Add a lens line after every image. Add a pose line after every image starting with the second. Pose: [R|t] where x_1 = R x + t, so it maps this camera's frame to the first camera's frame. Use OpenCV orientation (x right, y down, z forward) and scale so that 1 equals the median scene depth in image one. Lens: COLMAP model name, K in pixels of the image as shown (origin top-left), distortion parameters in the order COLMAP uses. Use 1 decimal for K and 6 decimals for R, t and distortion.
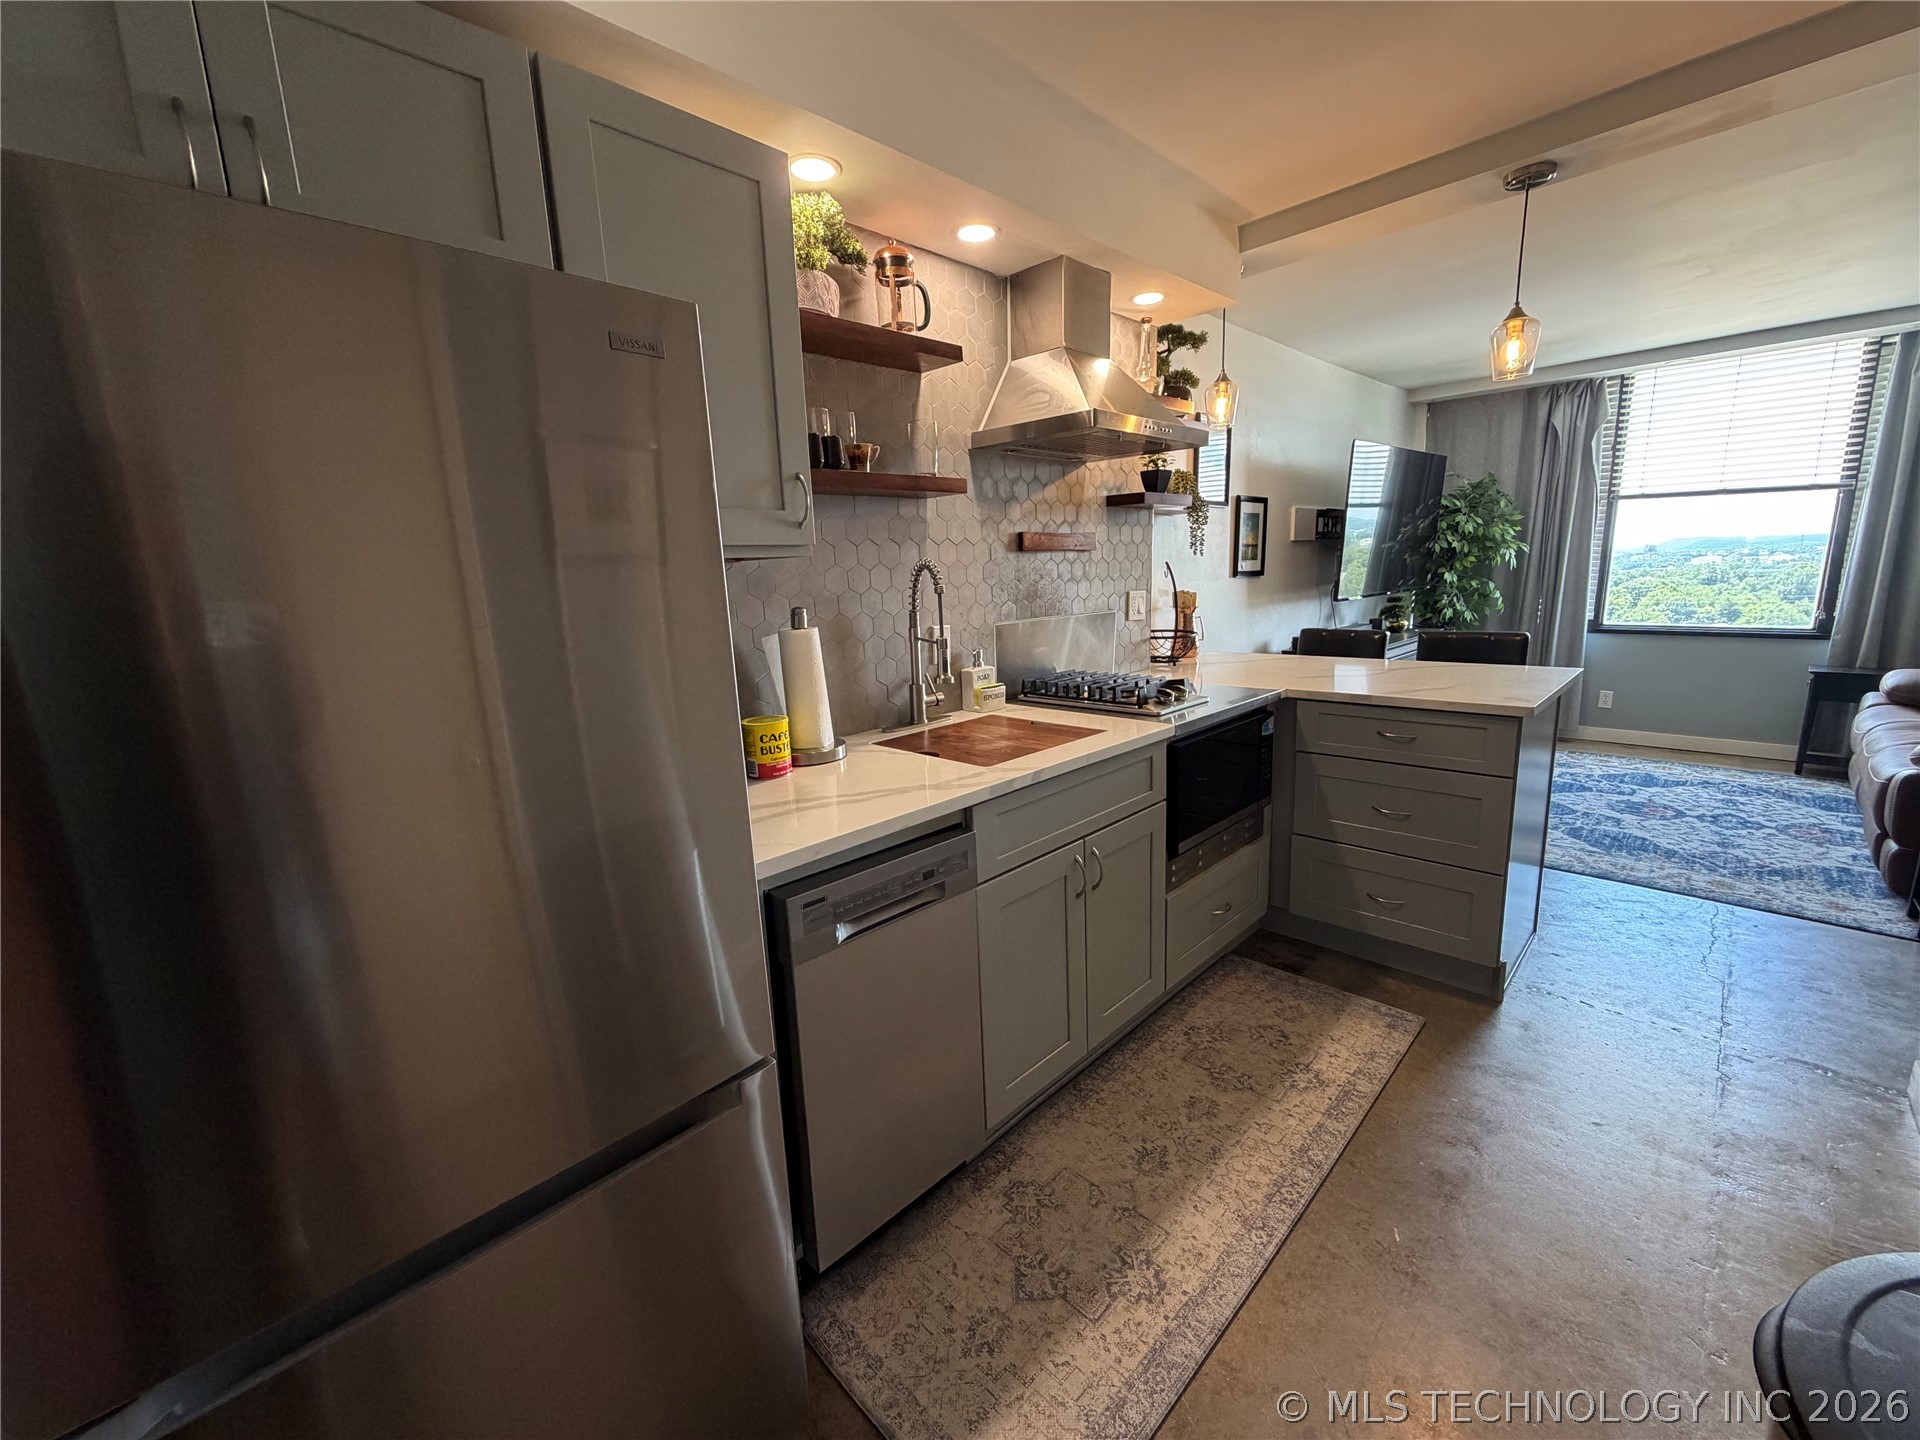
lens RADIAL K [[768.5, 0, 955.1], [0, 768.5, 722.2], [0, 0, 1]] dist [0.000511, 0.000364]
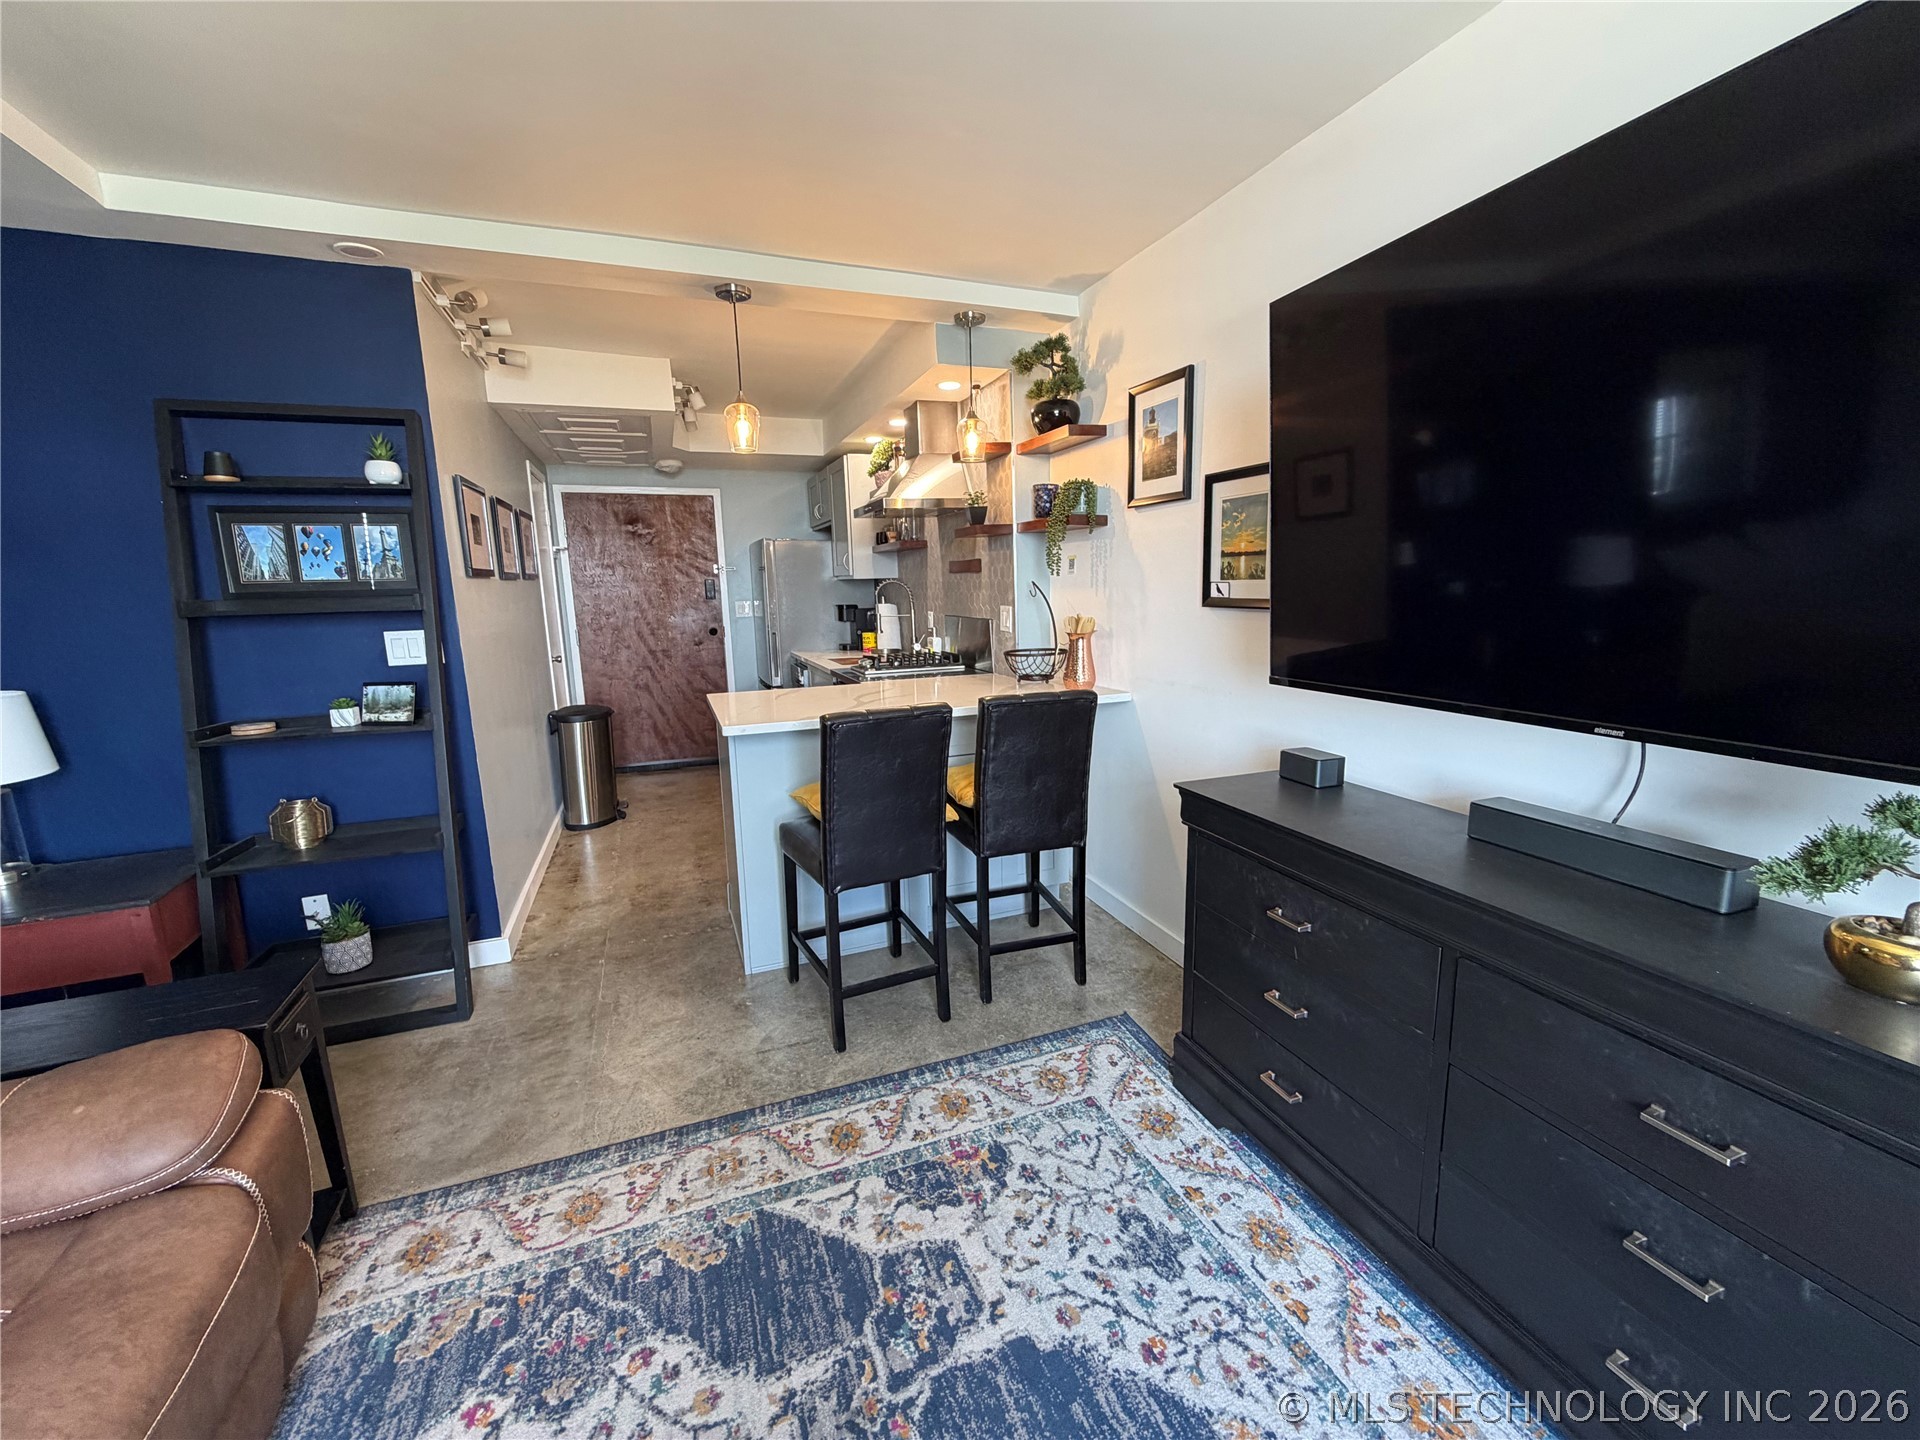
lens RADIAL K [[766.0, 0, 955.8], [0, 766.0, 720.1], [0, 0, 1]] dist [-0.000805, 0.000149]
pose [[-0.396585, 0.212958, -0.892955, 1.402295], [-0.138327, 0.947751, 0.287461, -0.346742], [0.907516, 0.237522, -0.346406, 1.447363]]
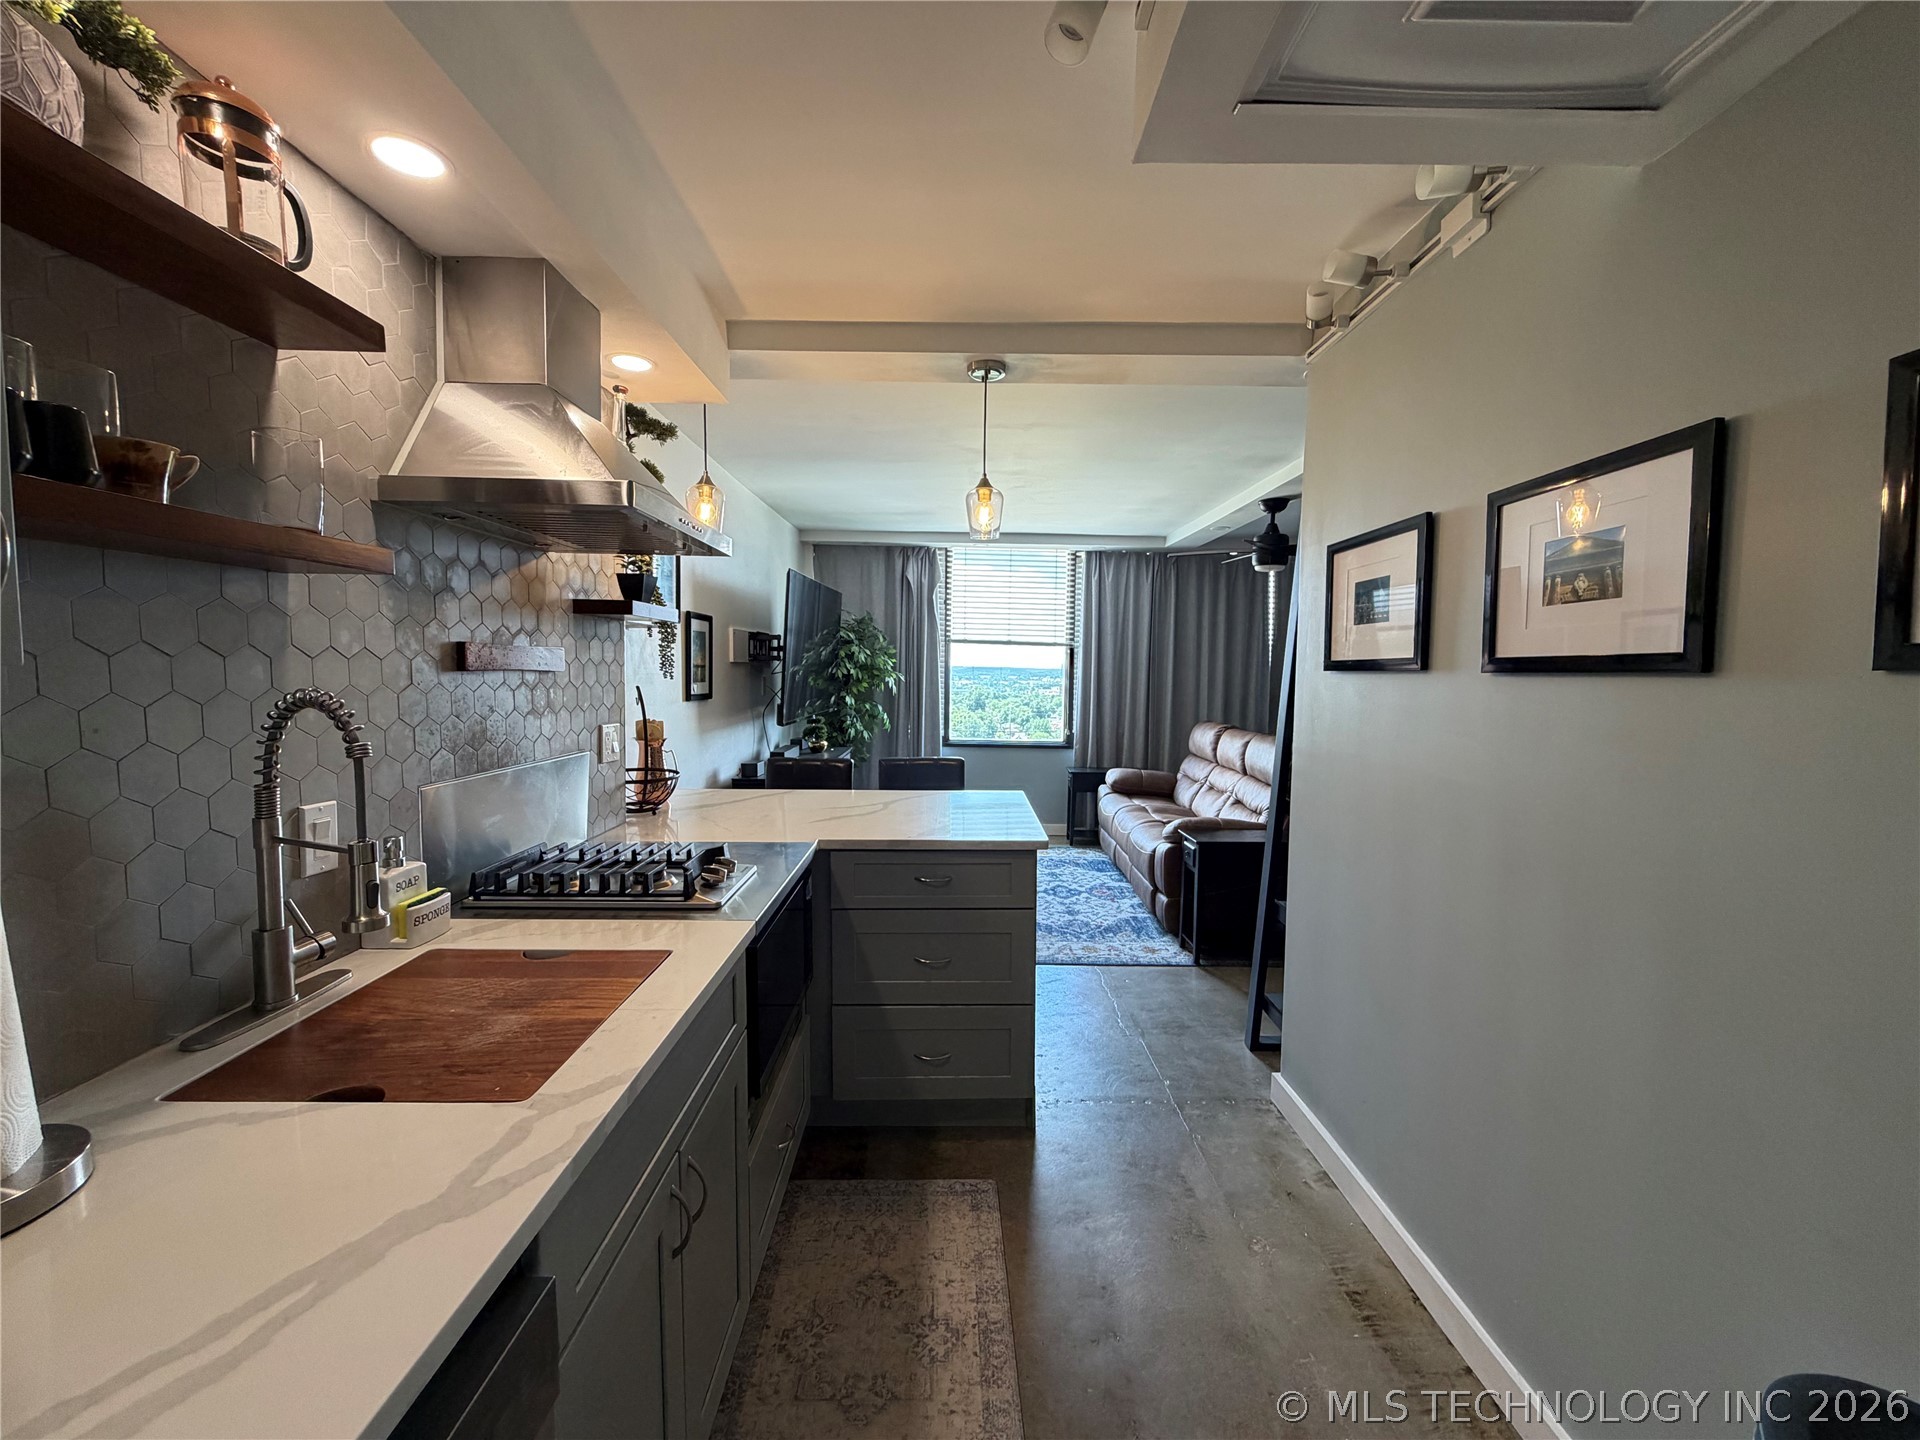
lens RADIAL K [[768.5, 0, 955.1], [0, 768.5, 722.2], [0, 0, 1]] dist [0.000511, 0.000364]
pose [[0.697169, -0.004121, 0.716895, -0.075846], [0.102103, 0.990360, -0.093601, -0.069439], [-0.709599, 0.138453, 0.690869, 0.241194]]
